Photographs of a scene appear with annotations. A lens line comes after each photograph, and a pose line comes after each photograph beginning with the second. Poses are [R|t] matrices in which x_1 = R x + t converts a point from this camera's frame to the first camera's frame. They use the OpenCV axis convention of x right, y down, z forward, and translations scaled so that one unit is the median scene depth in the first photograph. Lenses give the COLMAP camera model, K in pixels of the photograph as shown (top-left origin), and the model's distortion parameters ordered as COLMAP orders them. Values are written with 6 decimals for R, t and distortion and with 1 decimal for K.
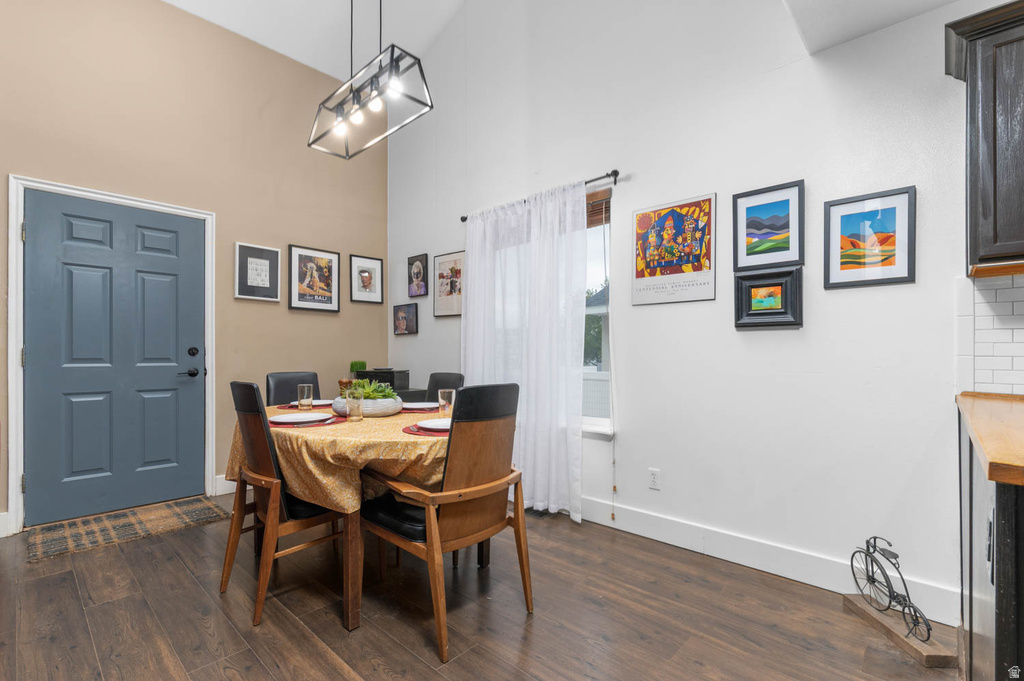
lens RADIAL K [[469.1, 0, 522.7], [0, 469.1, 357.0], [0, 0, 1]] dist [0.001607, -0.000938]
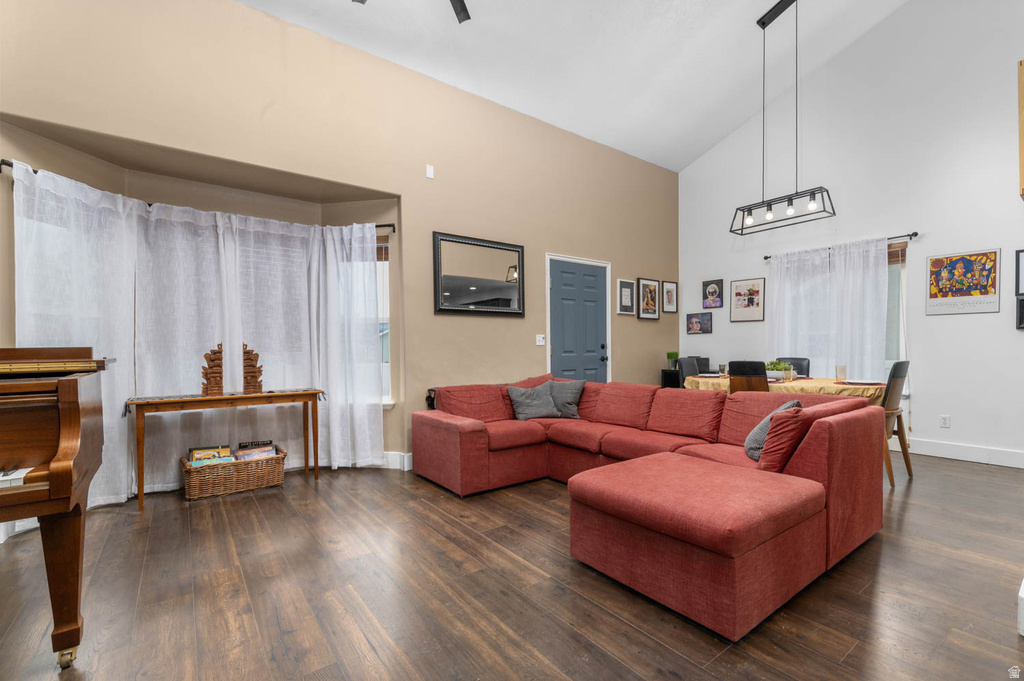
lens RADIAL K [[448.6, 0, 524.8], [0, 448.6, 357.5], [0, 0, 1]] dist [0.003793, -0.001332]
pose [[0.983944, -0.005863, -0.178380, -0.674633], [0.009191, 0.999799, 0.017841, -0.002954], [0.178239, -0.019194, 0.983800, -0.615005]]
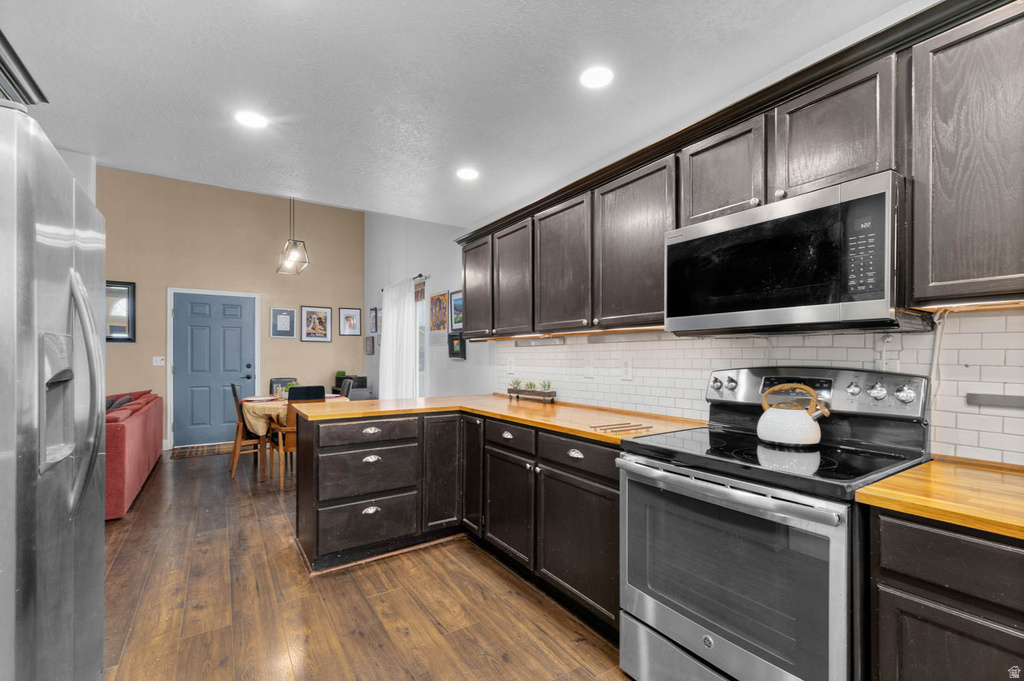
lens RADIAL K [[448.6, 0, 516.8], [0, 448.6, 355.2], [0, 0, 1]] dist [0.003793, -0.001332]
pose [[0.972167, -0.001705, -0.234282, 0.788845], [-0.000148, 0.999969, -0.007890, -0.041742], [0.234288, 0.007705, 0.972137, -0.530218]]
